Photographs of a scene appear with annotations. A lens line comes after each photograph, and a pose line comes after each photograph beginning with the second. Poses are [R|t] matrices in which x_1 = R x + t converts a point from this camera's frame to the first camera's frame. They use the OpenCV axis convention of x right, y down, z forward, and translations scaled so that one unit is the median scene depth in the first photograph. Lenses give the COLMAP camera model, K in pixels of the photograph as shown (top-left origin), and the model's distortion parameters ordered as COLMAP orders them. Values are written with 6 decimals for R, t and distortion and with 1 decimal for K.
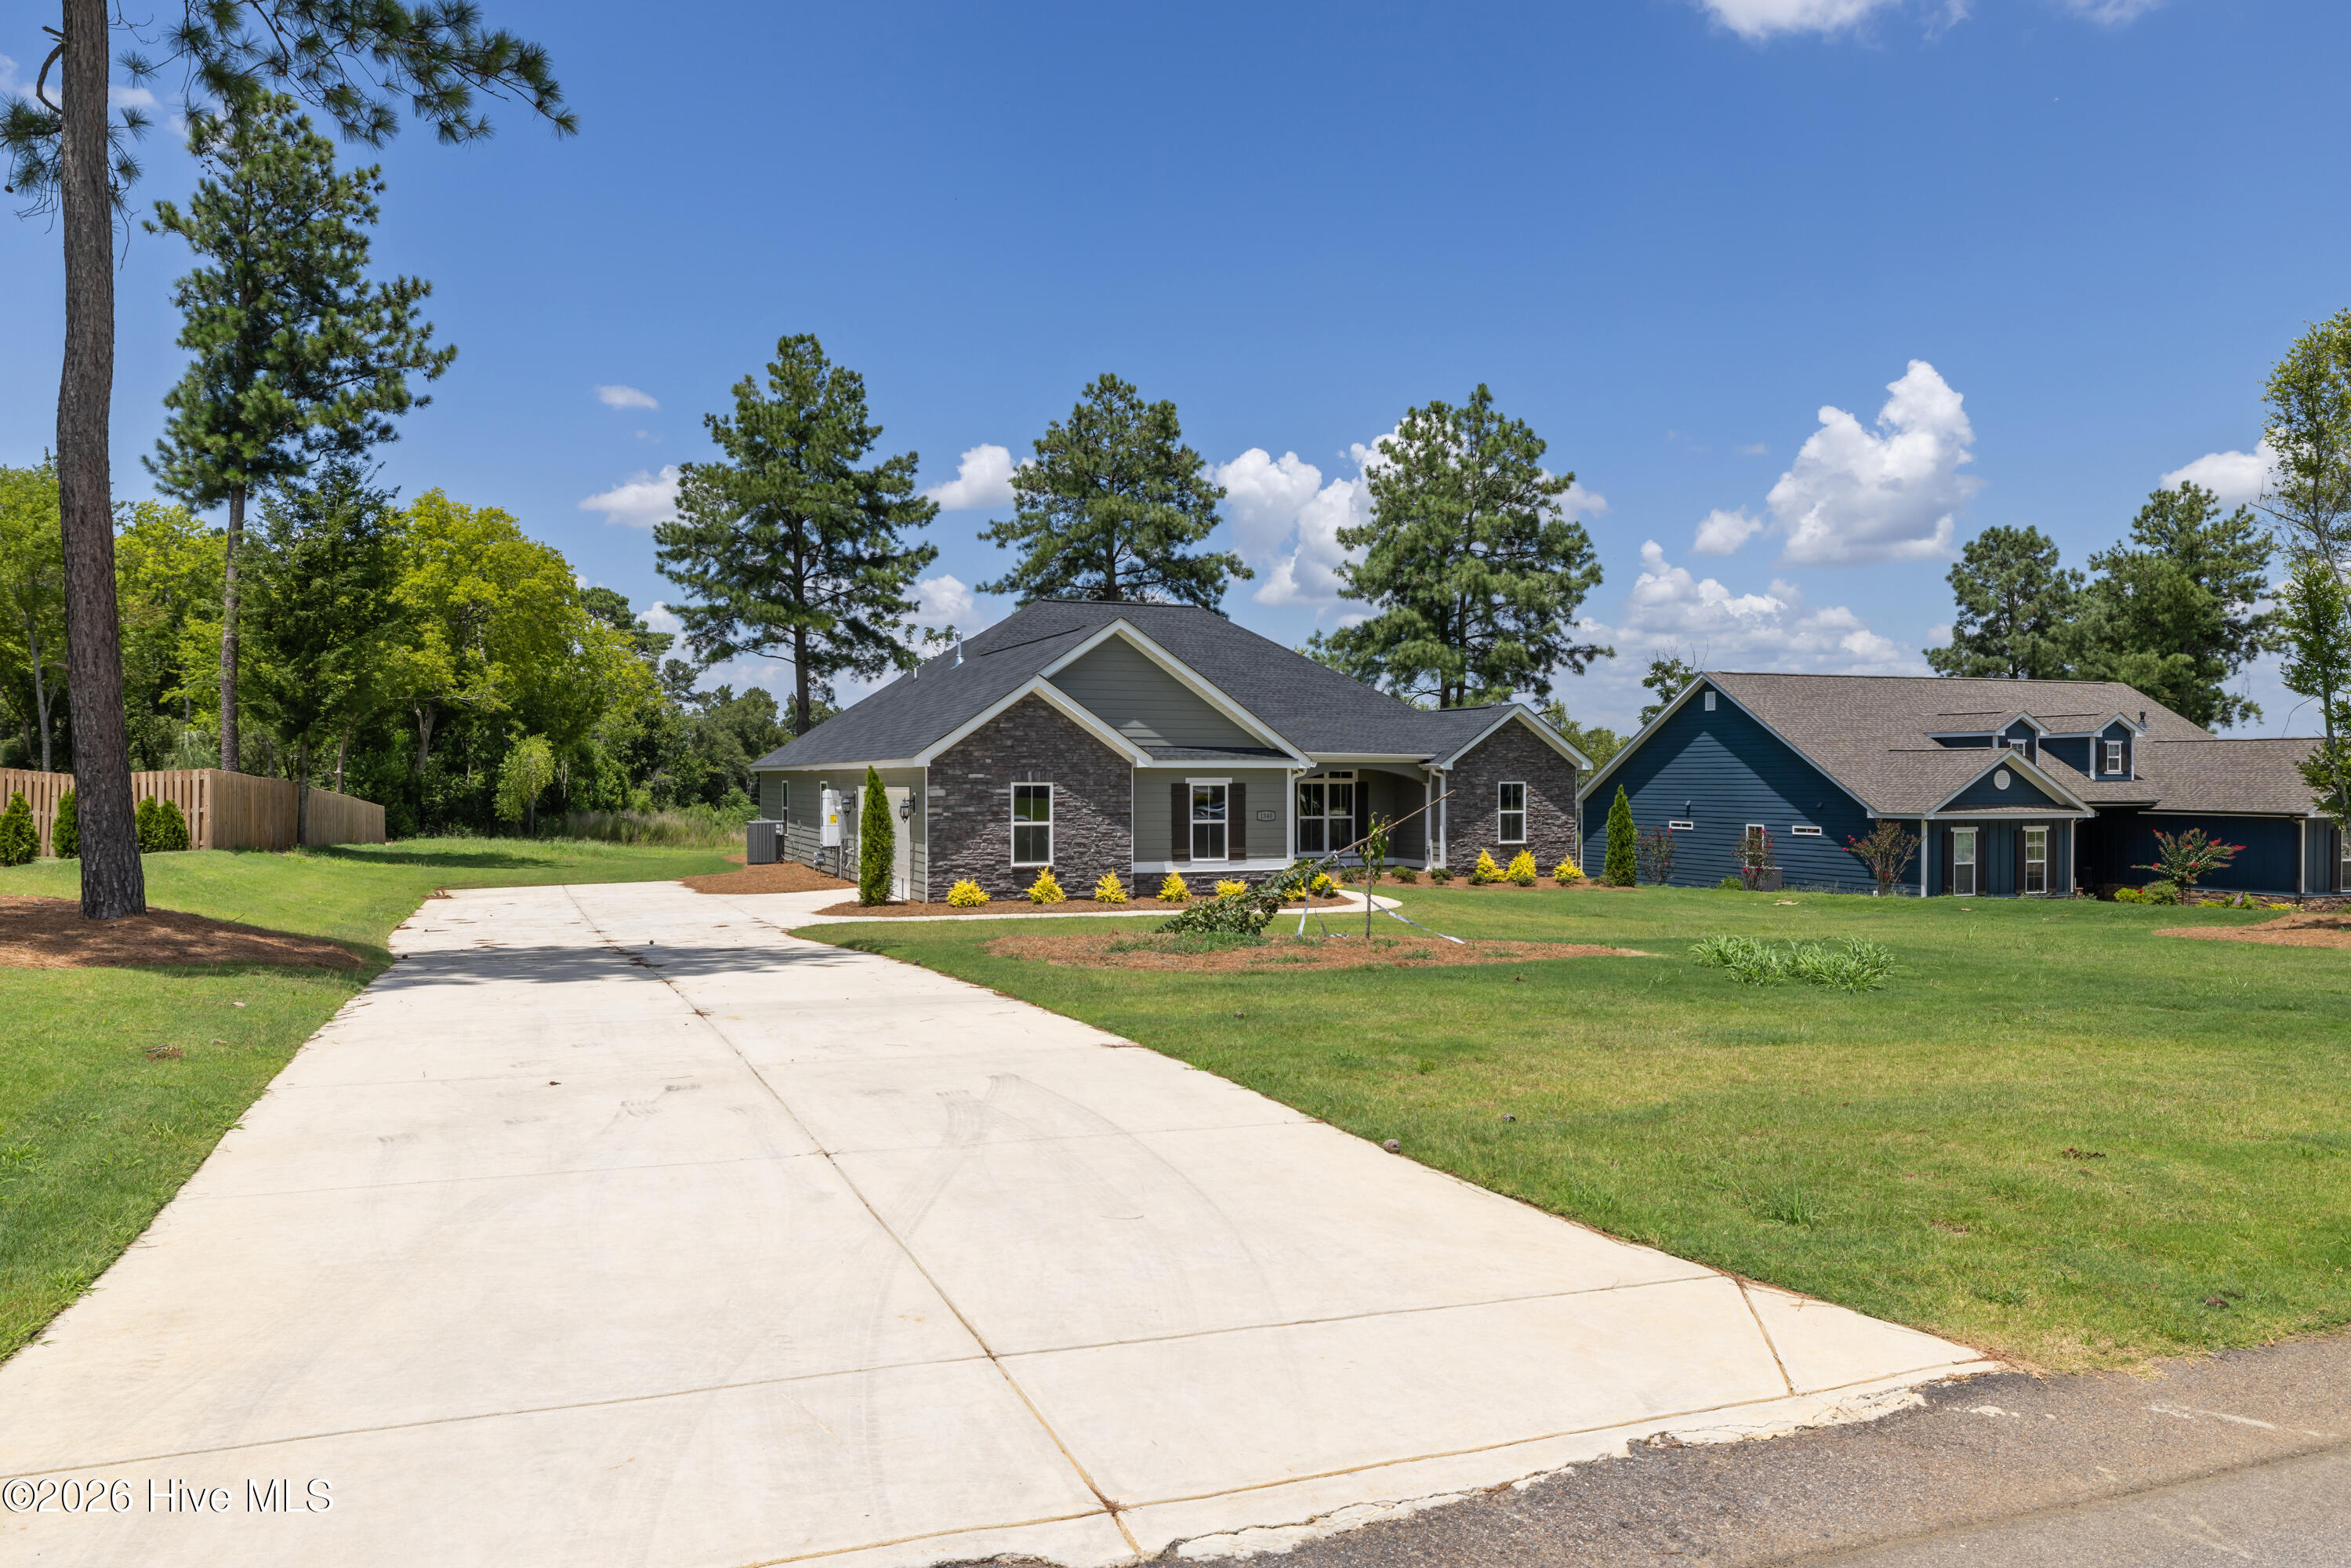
lens RADIAL K [[1647.8, 0, 1175.9], [0, 1647.8, 785.5], [0, 0, 1]] dist [0.034551, -0.004689]
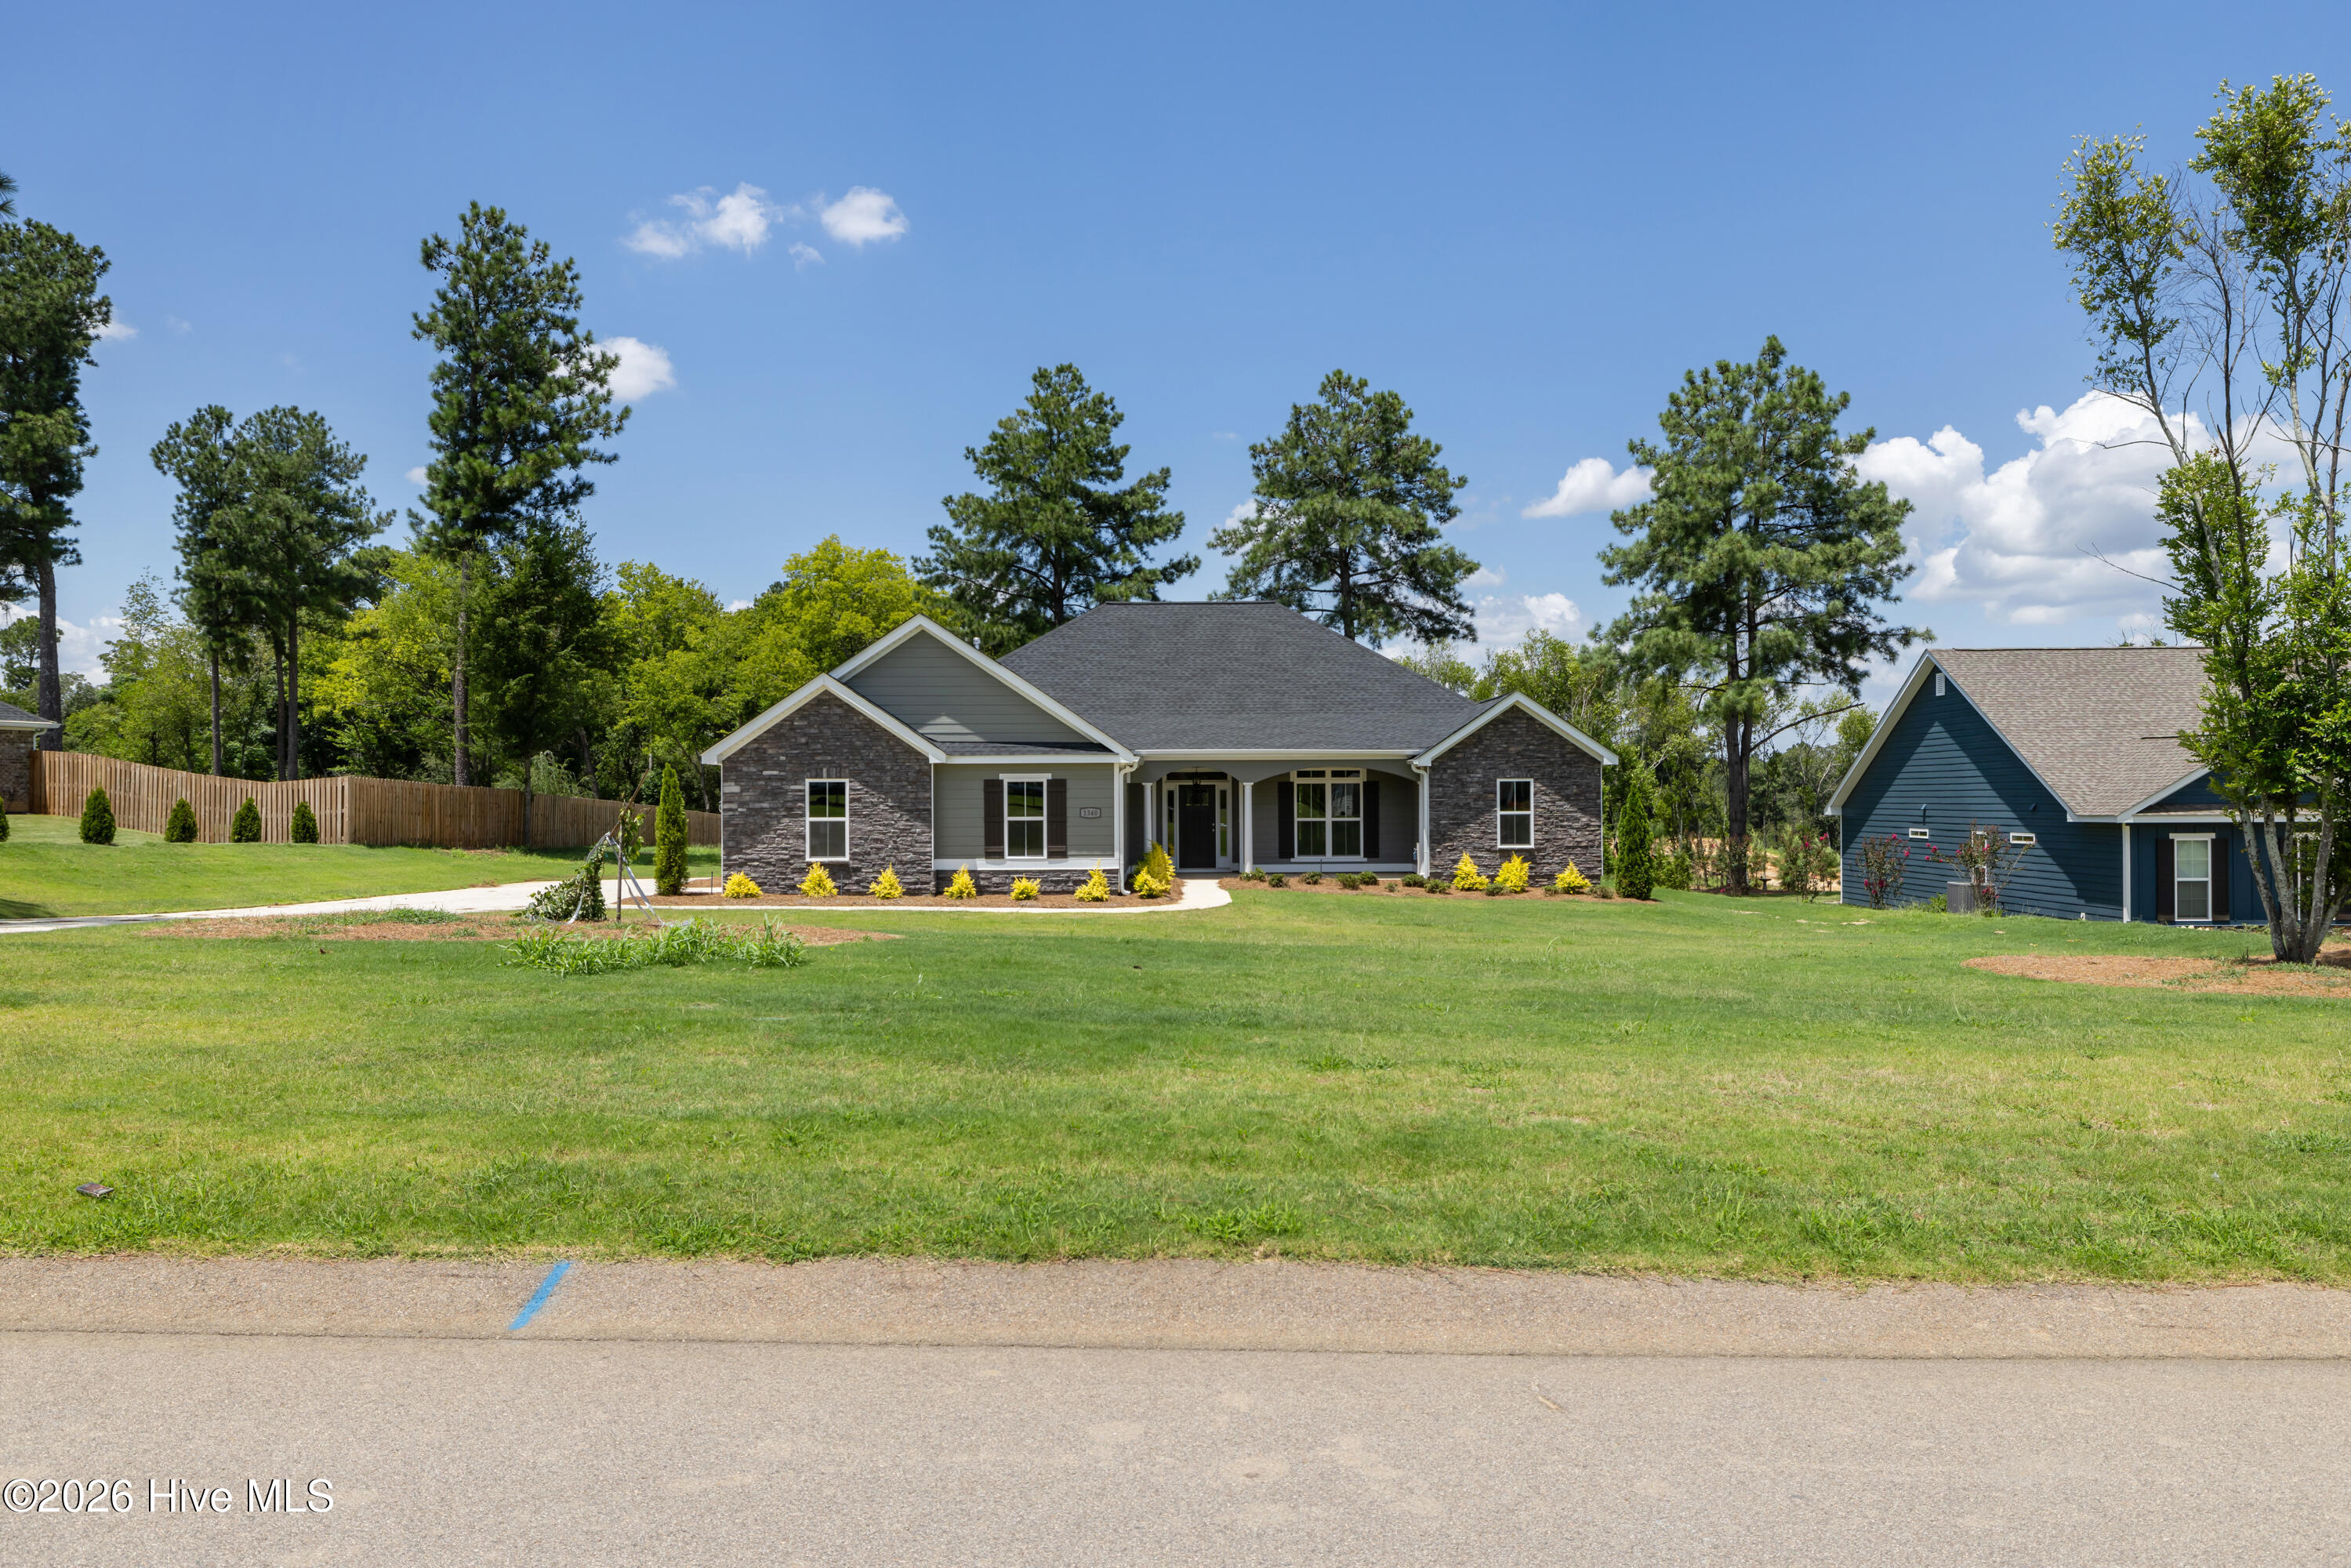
lens RADIAL K [[1647.8, 0, 1175.9], [0, 1647.8, 785.4], [0, 0, 1]] dist [0.034551, -0.004689]
pose [[0.925222, -0.008599, -0.379330, 0.373386], [0.003769, 0.999902, -0.013475, 0.012573], [0.379409, 0.011038, 0.925163, 0.103534]]
